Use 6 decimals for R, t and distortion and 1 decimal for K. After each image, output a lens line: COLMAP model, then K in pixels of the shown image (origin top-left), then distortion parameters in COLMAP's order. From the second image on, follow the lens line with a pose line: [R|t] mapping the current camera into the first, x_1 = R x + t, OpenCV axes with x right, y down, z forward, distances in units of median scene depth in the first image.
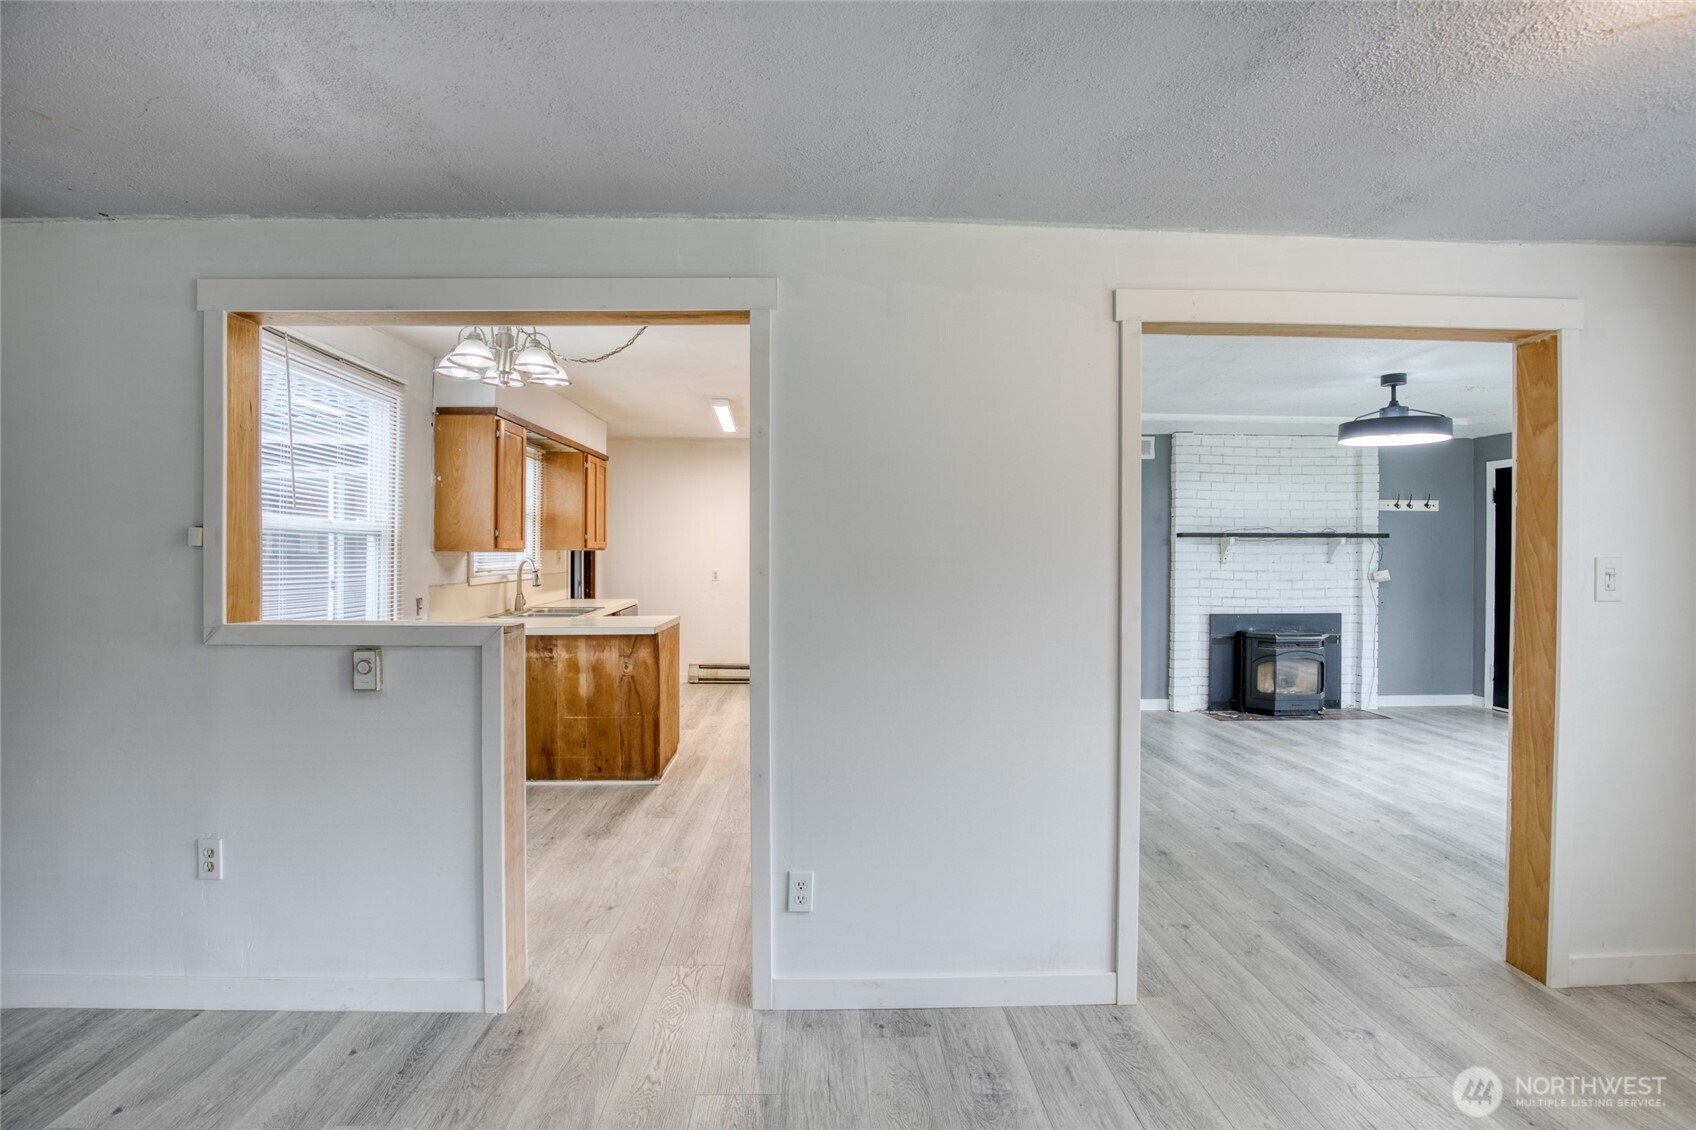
lens RADIAL K [[790.4, 0, 848.4], [0, 790.4, 559.2], [0, 0, 1]] dist [-0.018685, -0.000549]
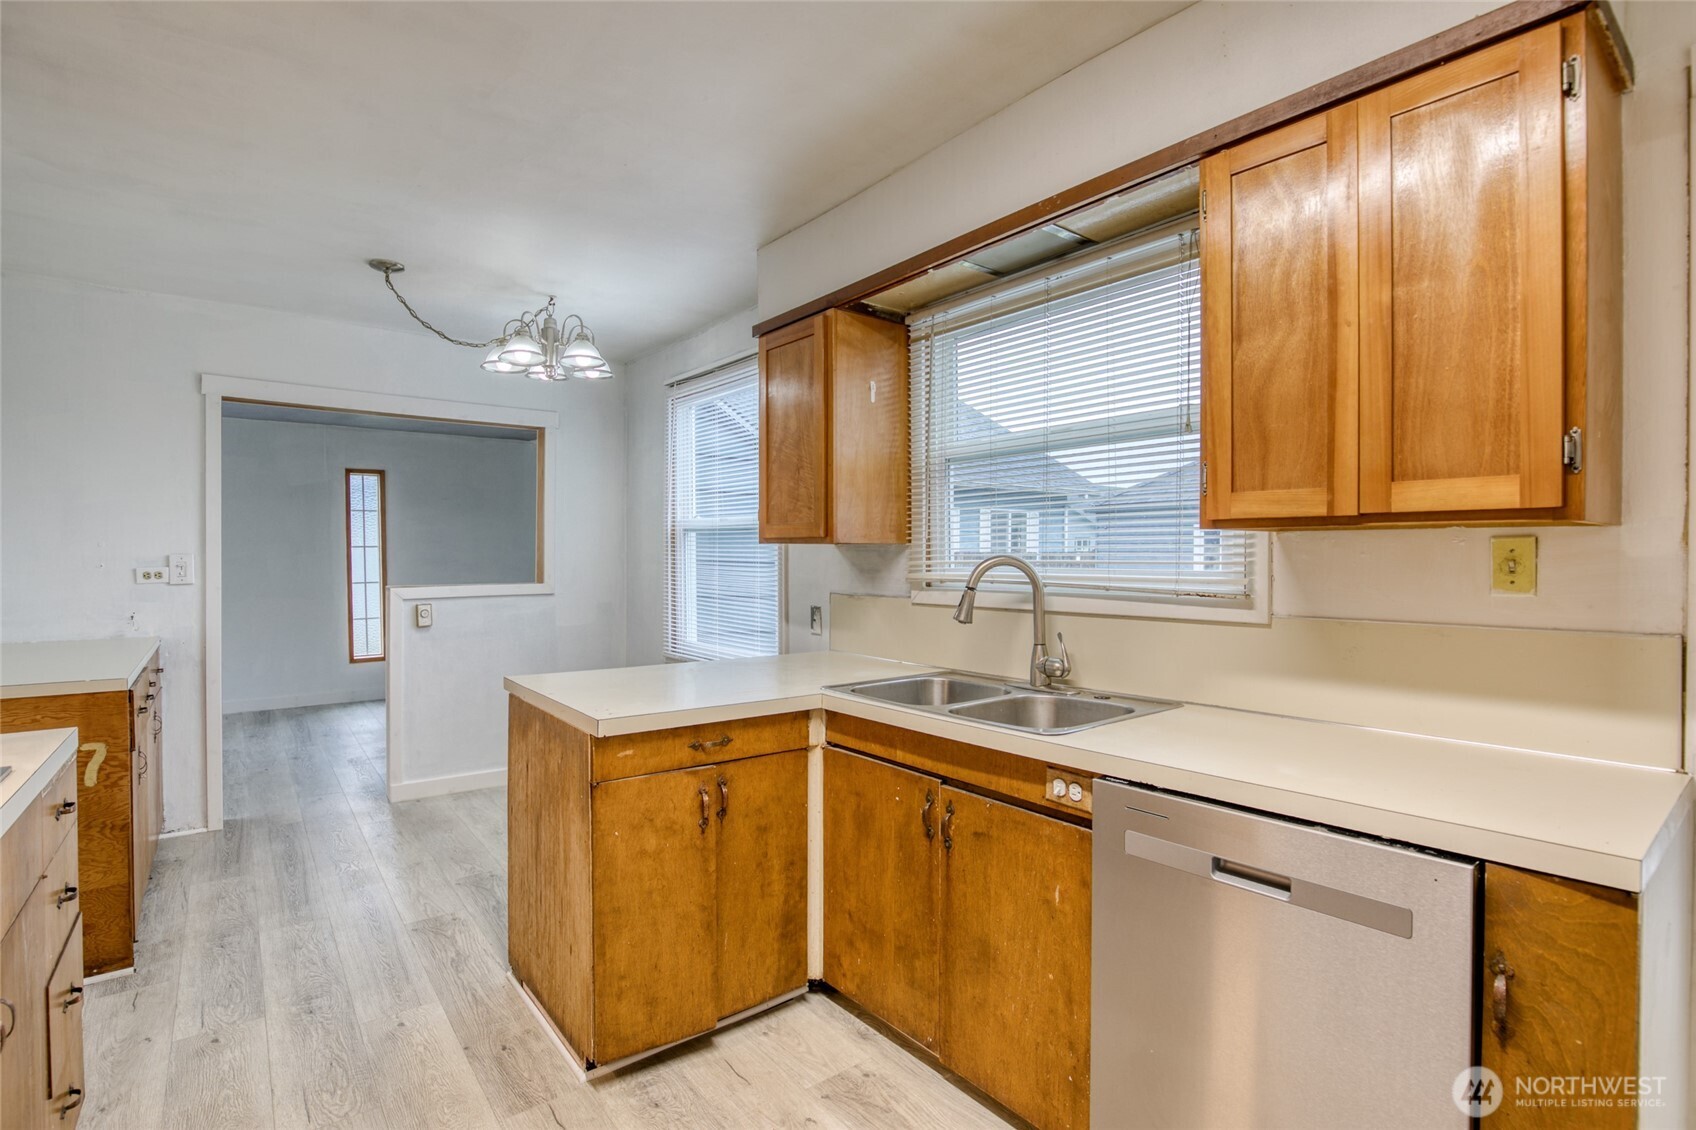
lens RADIAL K [[808.6, 0, 856.6], [0, 808.6, 559.9], [0, 0, 1]] dist [-0.042630, 0.009820]
pose [[-0.808699, 0.000075, -0.588222, -0.107641], [-0.008767, 0.999887, 0.012181, -0.004744], [0.588157, 0.015008, -0.808608, 1.481514]]
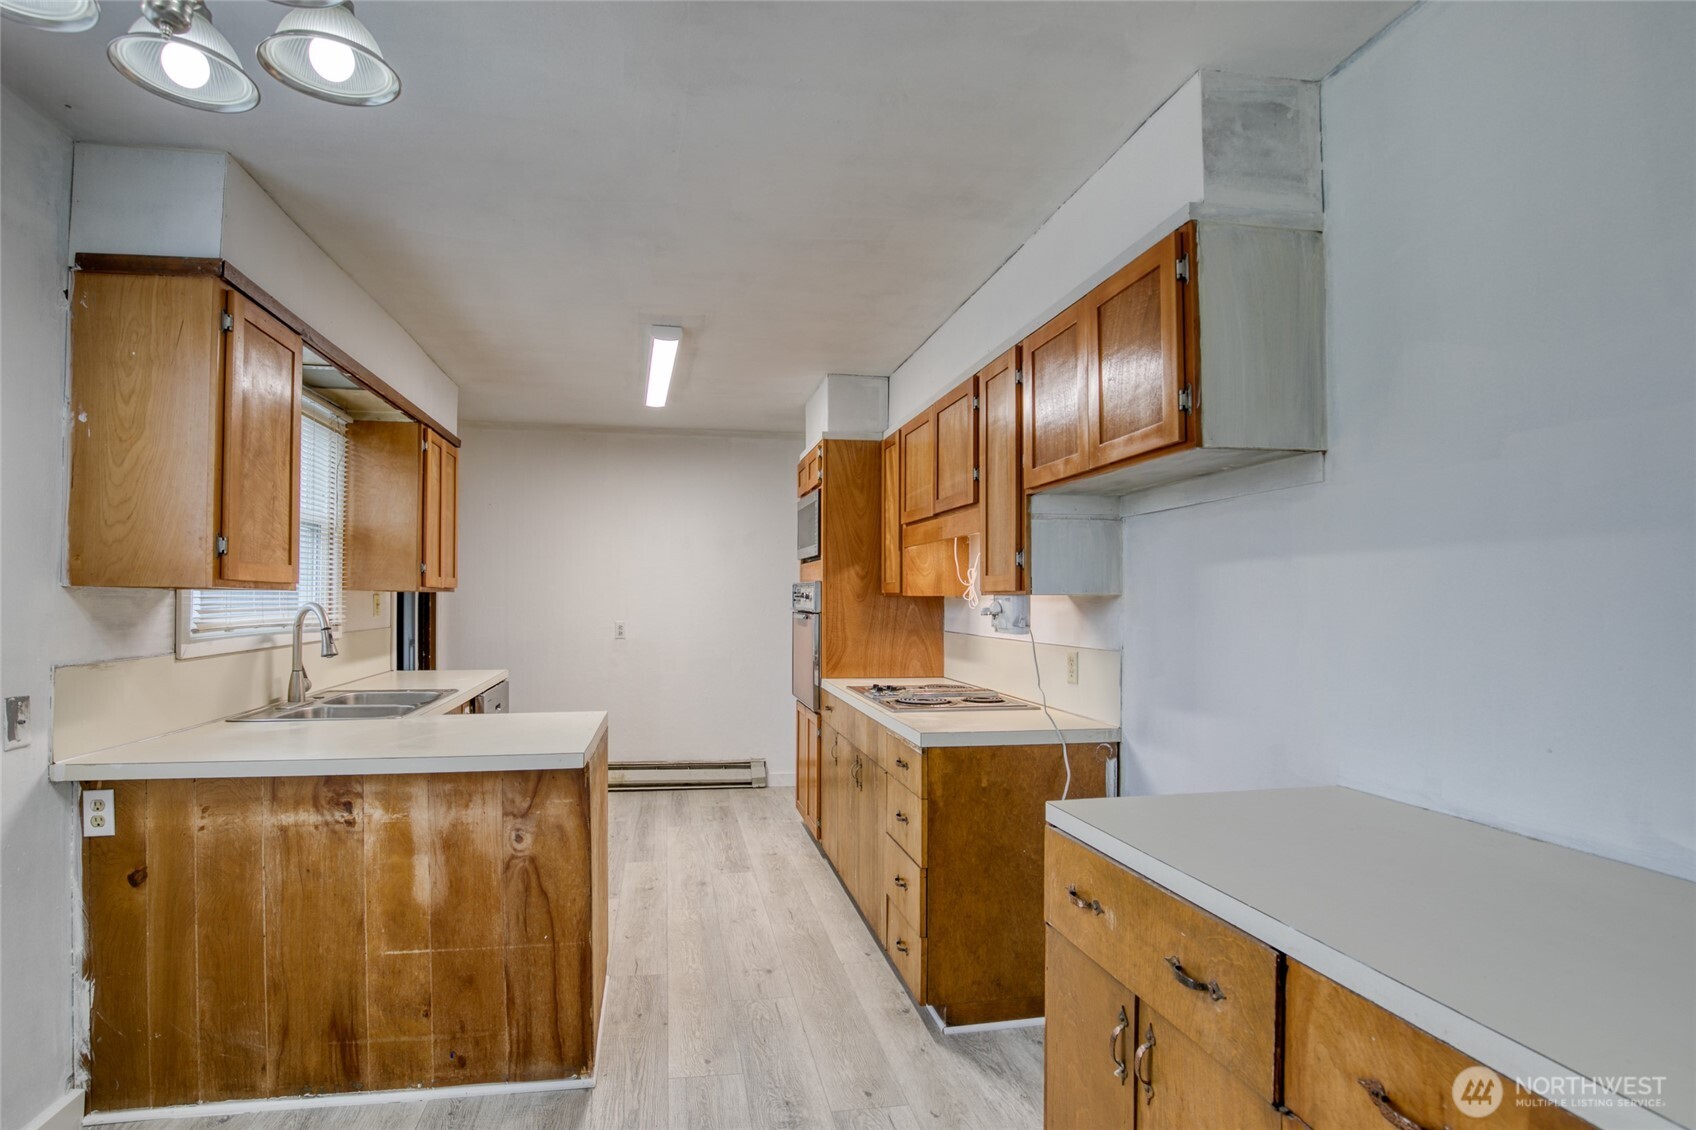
lens RADIAL K [[821.3, 0, 788.2], [0, 821.3, 600.4], [0, 0, 1]] dist [-0.044572, 0.012417]
pose [[0.994302, -0.000843, 0.106600, -0.166095], [0.001850, 0.999955, -0.009347, 0.002546], [-0.106587, 0.009491, 0.994258, 0.481043]]
